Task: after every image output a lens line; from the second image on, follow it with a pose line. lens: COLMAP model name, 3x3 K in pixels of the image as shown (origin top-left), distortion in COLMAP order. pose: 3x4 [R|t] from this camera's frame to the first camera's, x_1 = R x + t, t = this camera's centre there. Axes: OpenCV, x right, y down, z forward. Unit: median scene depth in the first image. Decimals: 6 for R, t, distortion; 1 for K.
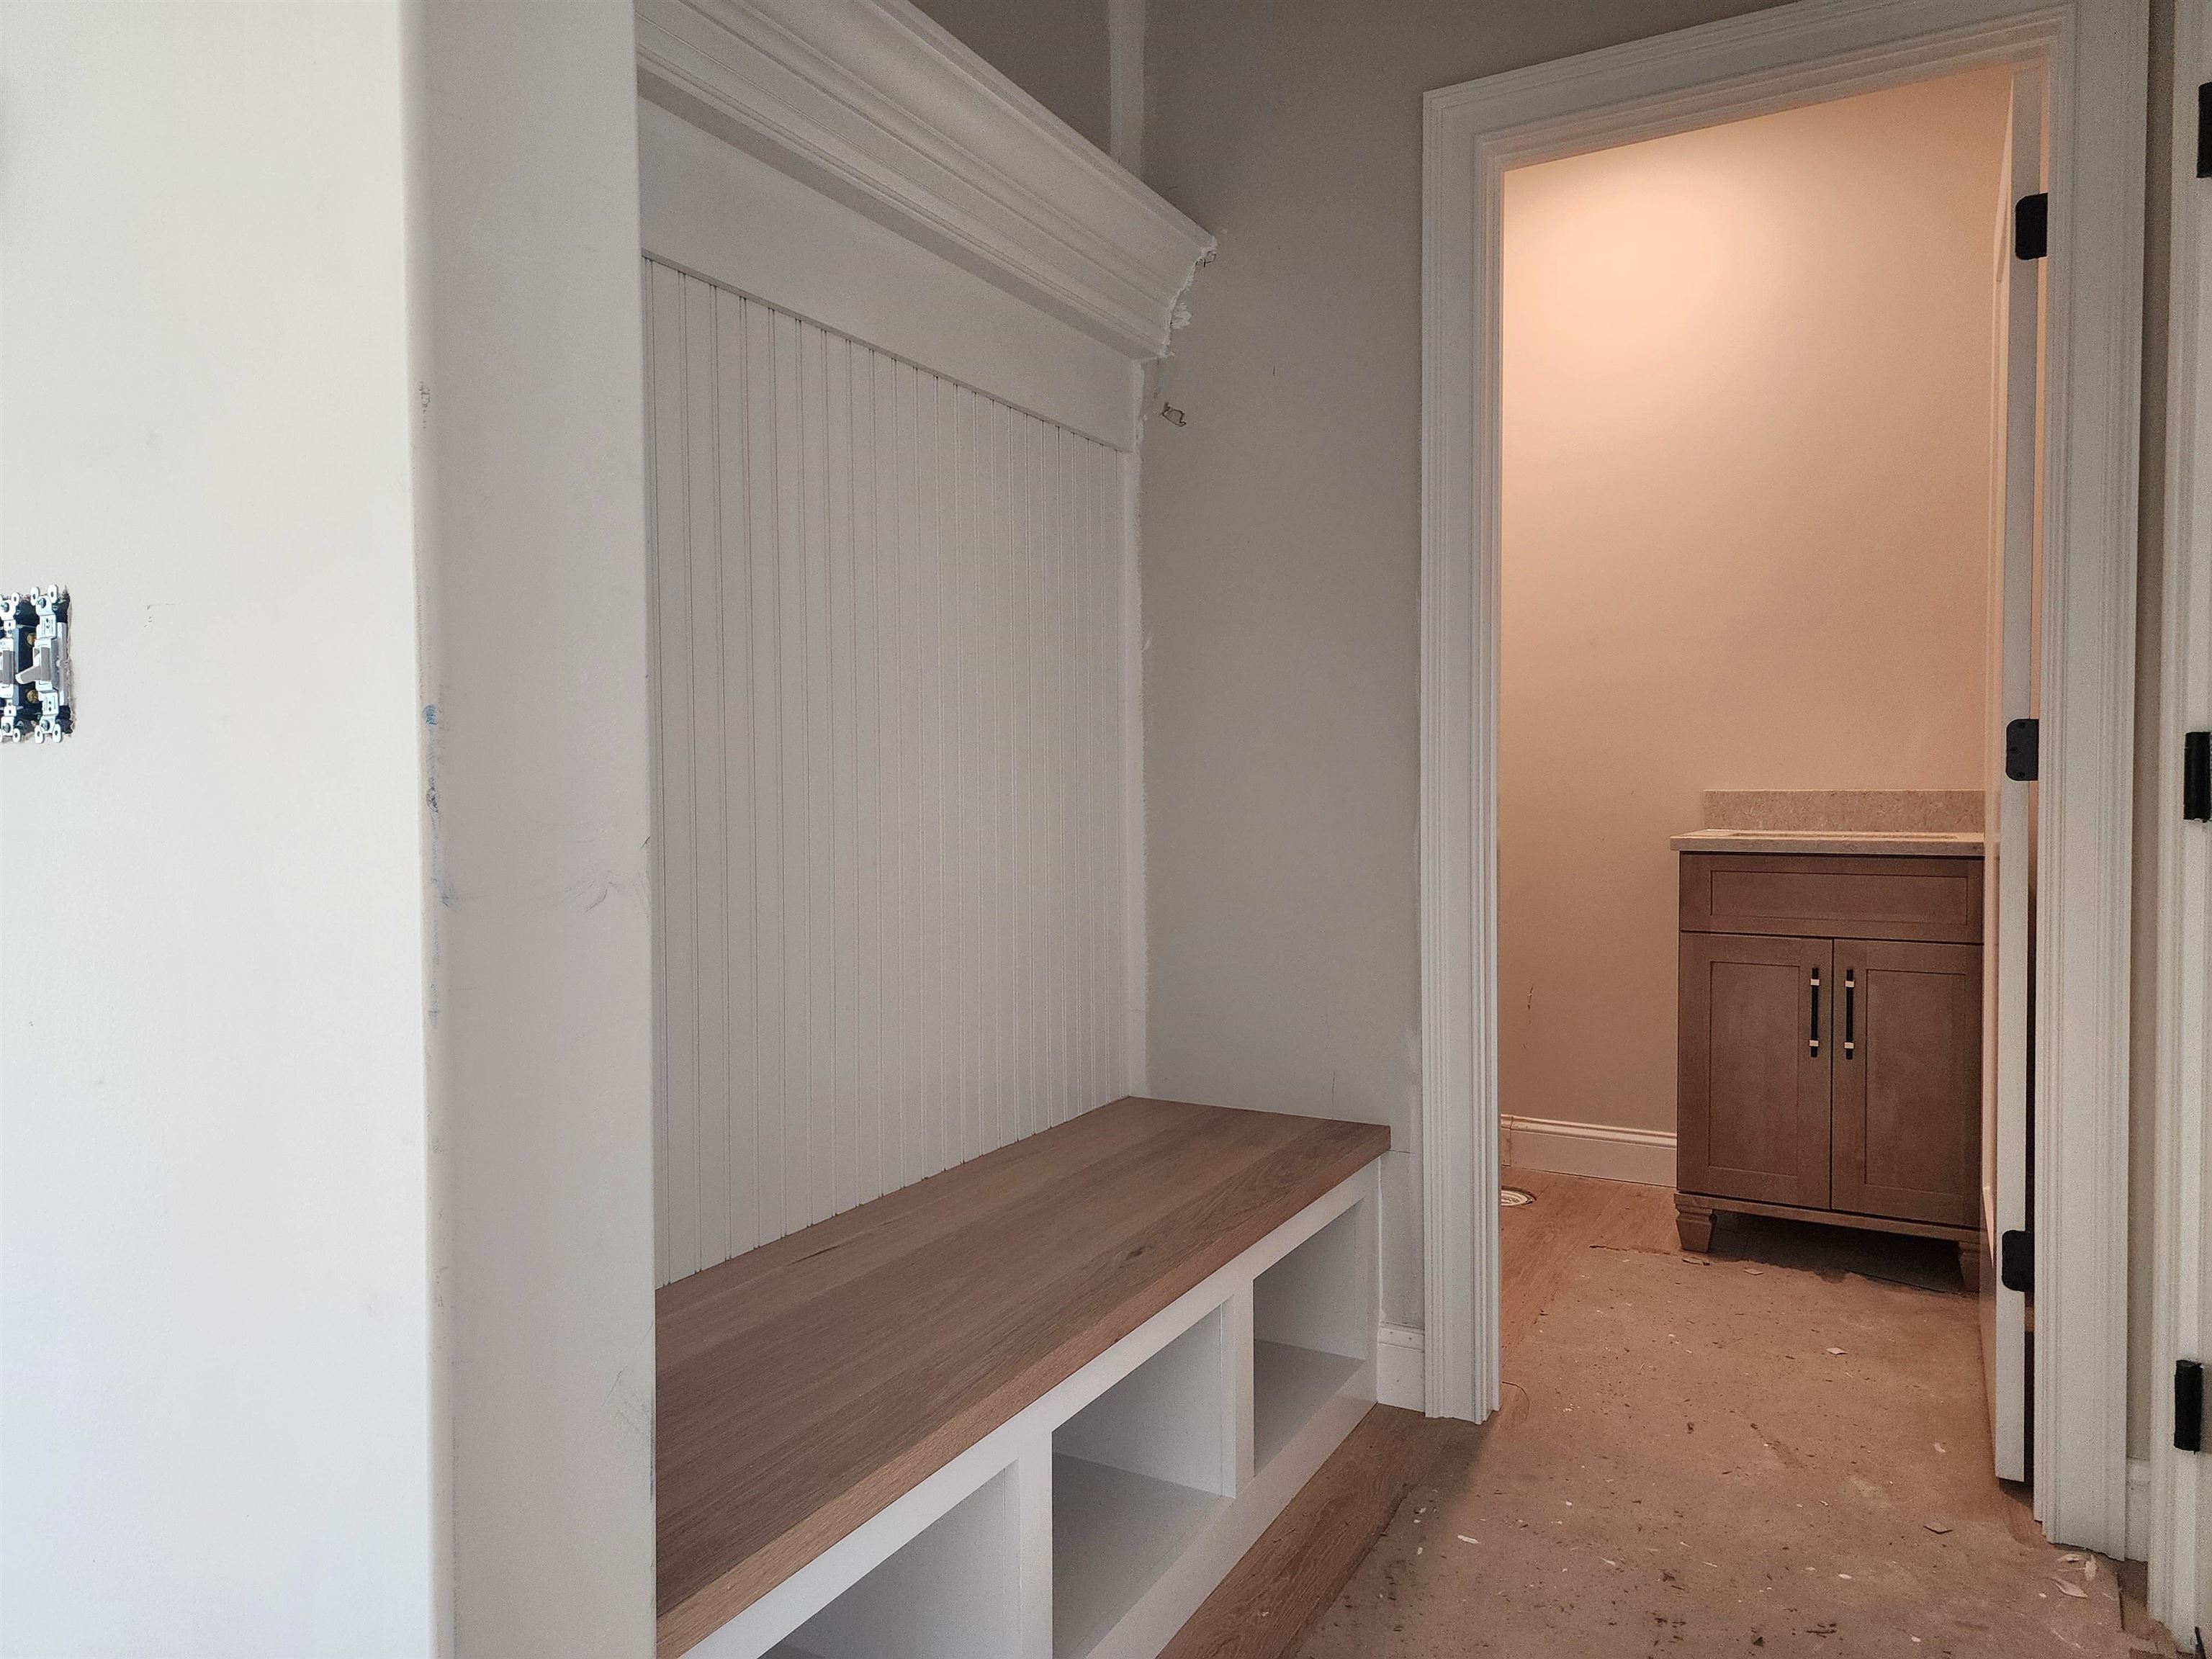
lens RADIAL K [[1477.1, 0, 1103.0], [0, 1477.1, 826.1], [0, 0, 1]] dist [0.017378, -0.011131]
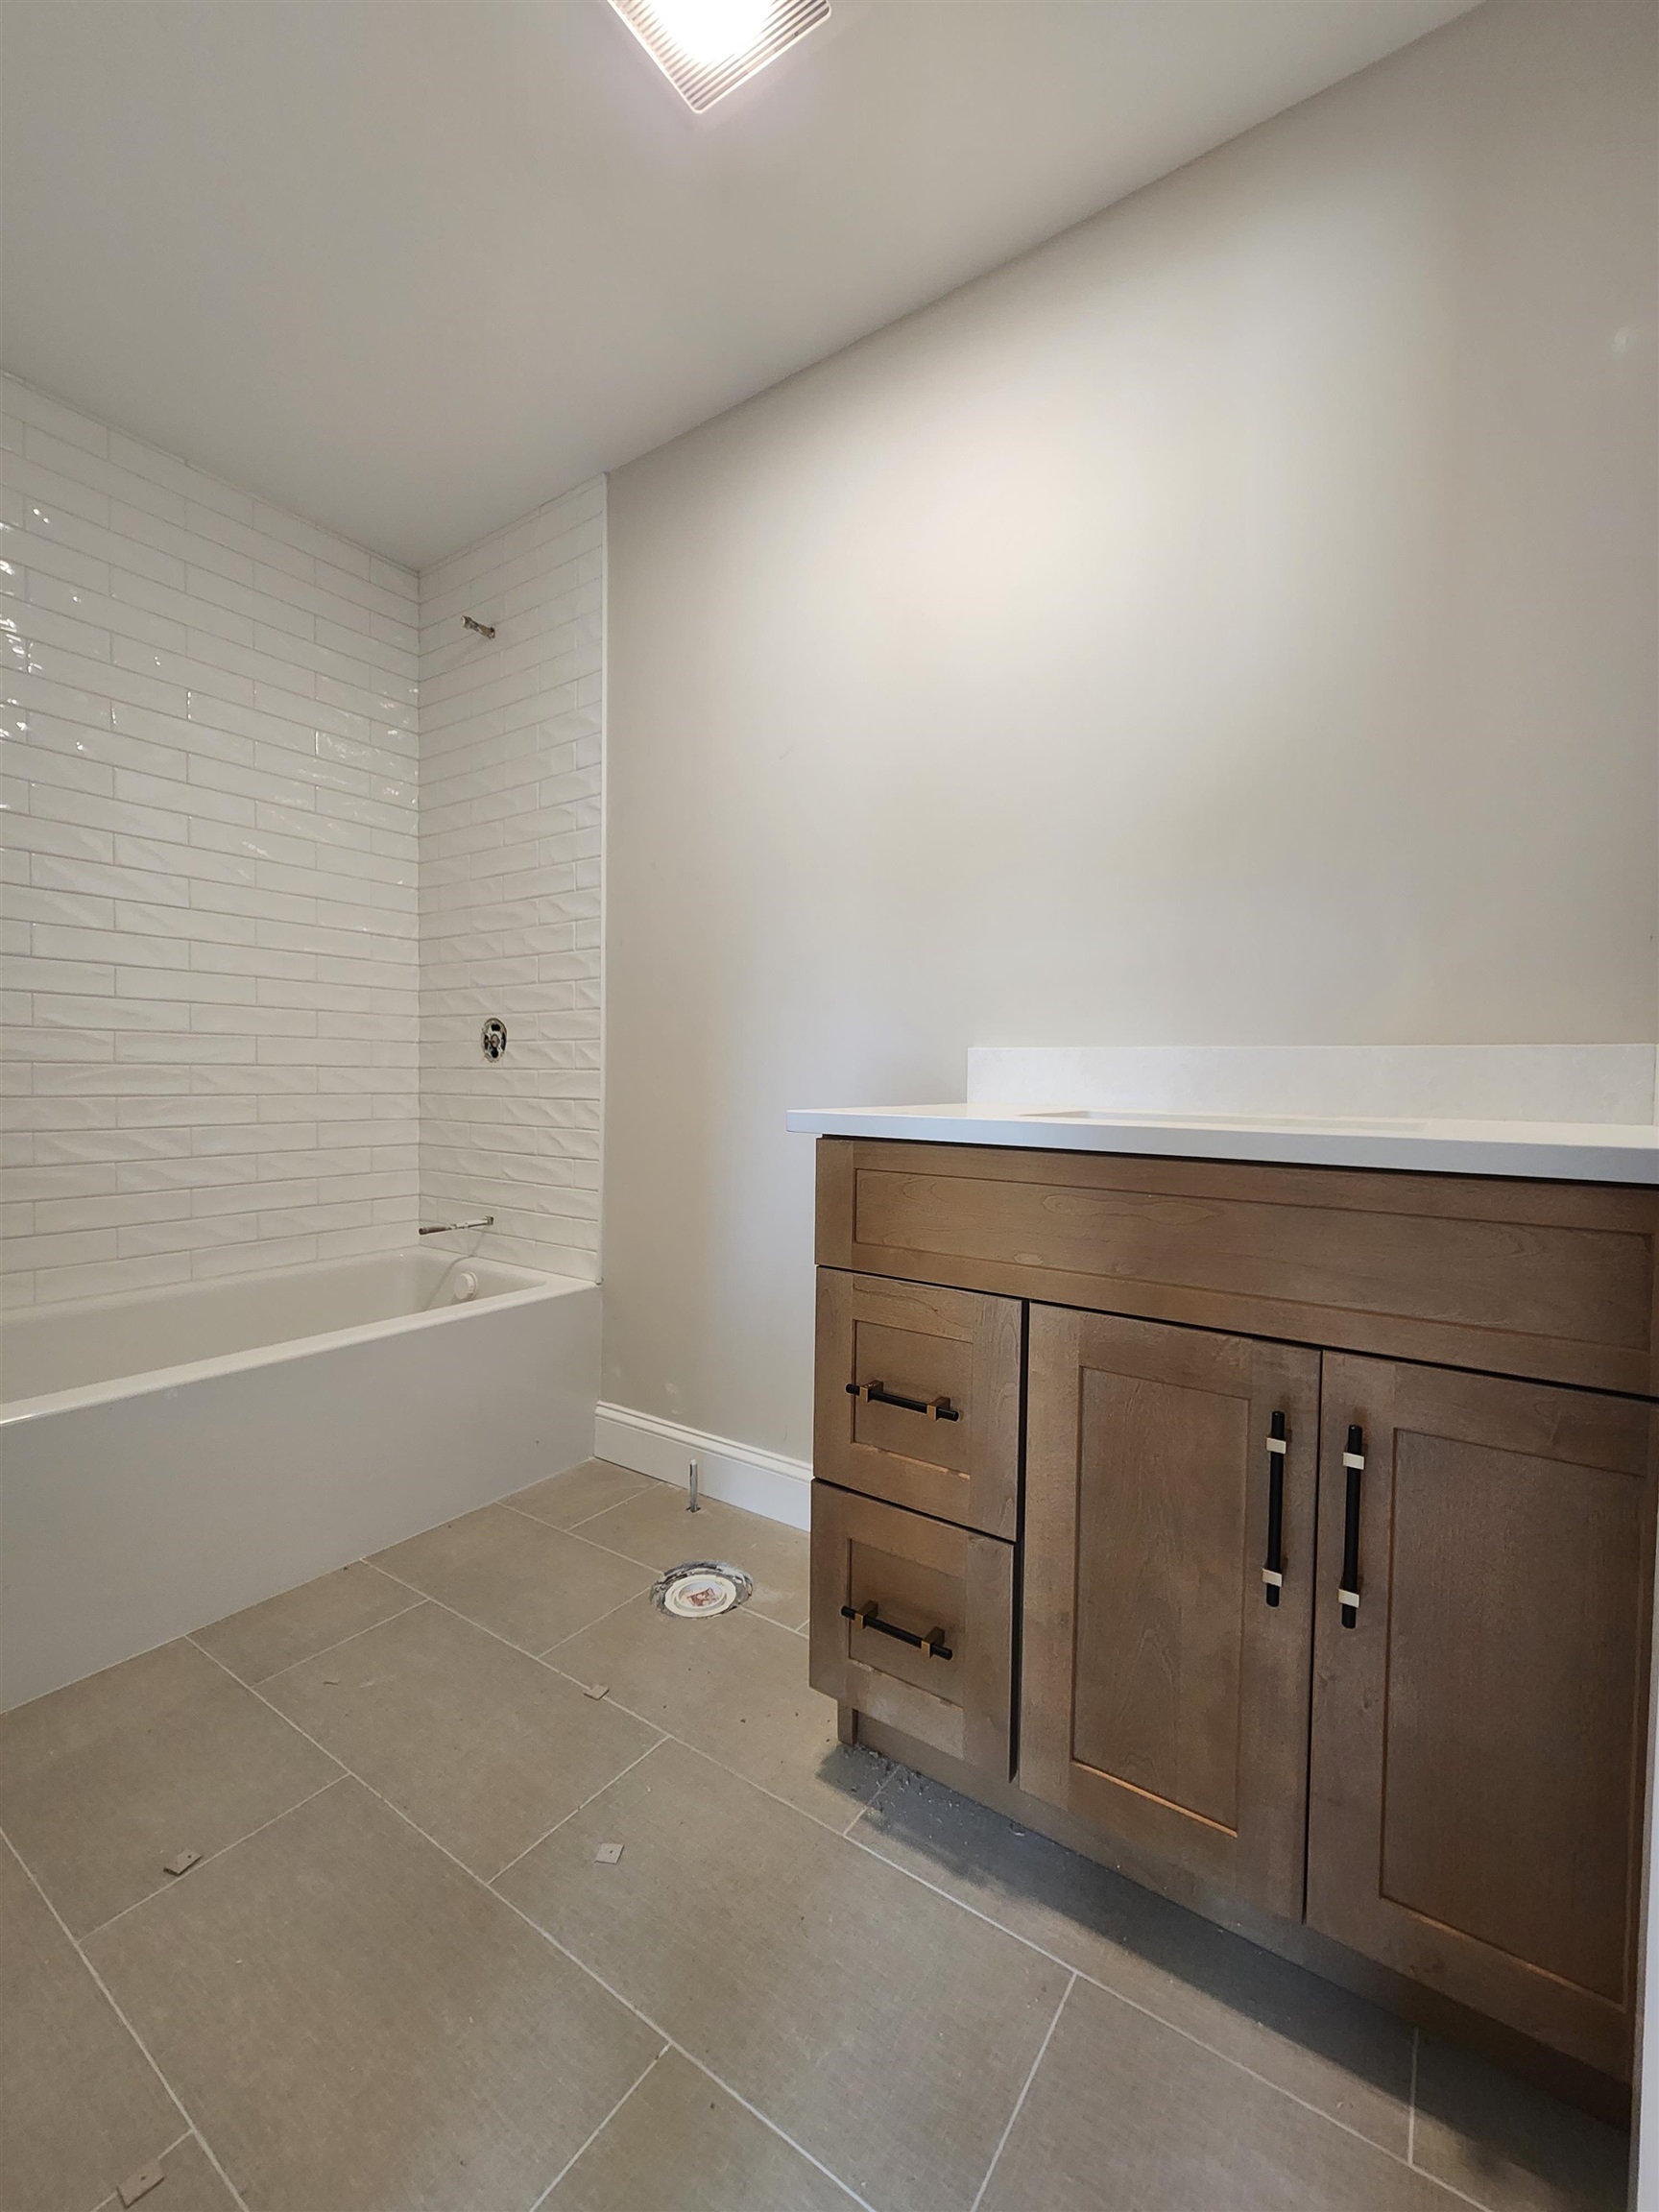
lens RADIAL K [[916.0, 0, 839.3], [0, 916.0, 1110.3], [0, 0, 1]] dist [-0.000057, 0.000822]
pose [[0.996007, 0.021054, -0.086759, 0.371481], [-0.021305, 0.999771, -0.001964, 0.005869], [0.086698, 0.003805, 0.996227, 0.712987]]
